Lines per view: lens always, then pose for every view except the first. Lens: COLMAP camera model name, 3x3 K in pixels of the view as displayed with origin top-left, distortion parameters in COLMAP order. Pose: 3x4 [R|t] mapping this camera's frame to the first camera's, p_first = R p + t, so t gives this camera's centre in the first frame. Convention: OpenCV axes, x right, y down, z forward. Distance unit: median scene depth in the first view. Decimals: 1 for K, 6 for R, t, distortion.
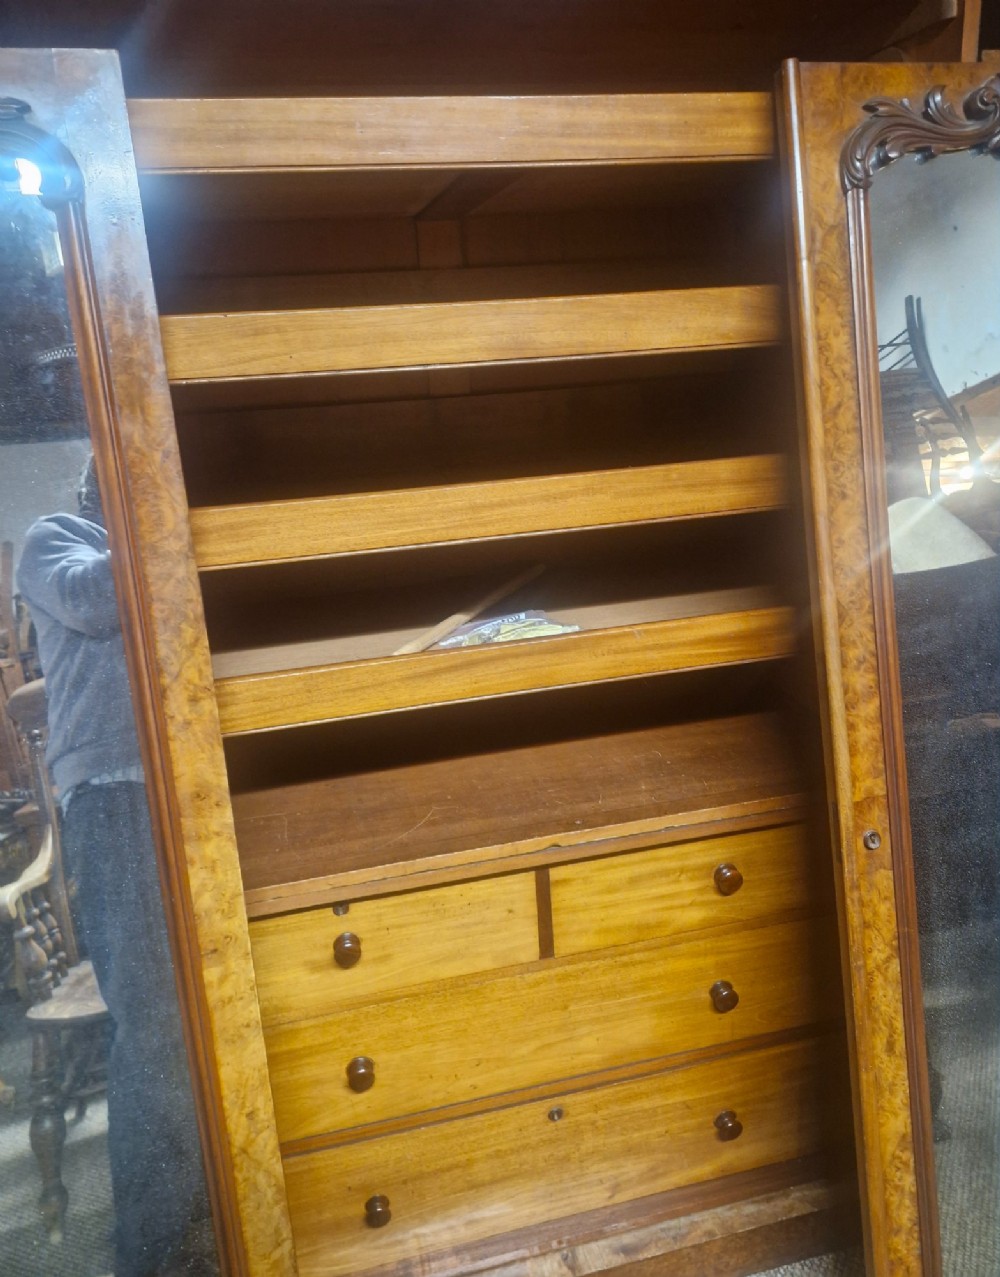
lens RADIAL K [[812.5, 0, 503.1], [0, 812.5, 562.4], [0, 0, 1]] dist [0.012524, -0.006183]
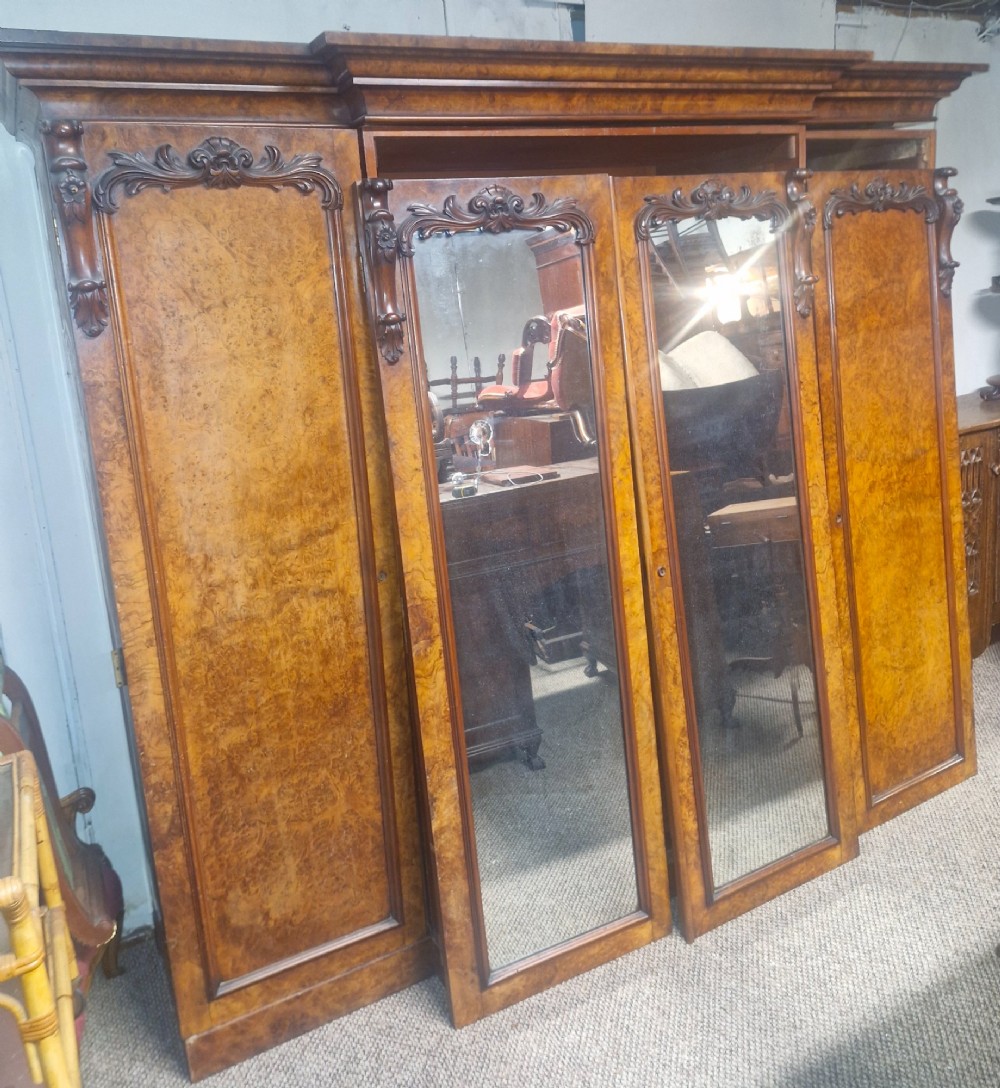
lens RADIAL K [[911.8, 0, 506.2], [0, 911.8, 453.8], [0, 0, 1]] dist [0.082993, -0.088202]
pose [[0.962966, -0.038026, 0.266926, -0.474346], [0.038177, 0.999260, 0.004624, 0.037130], [-0.266905, 0.005738, 0.963706, -1.000989]]
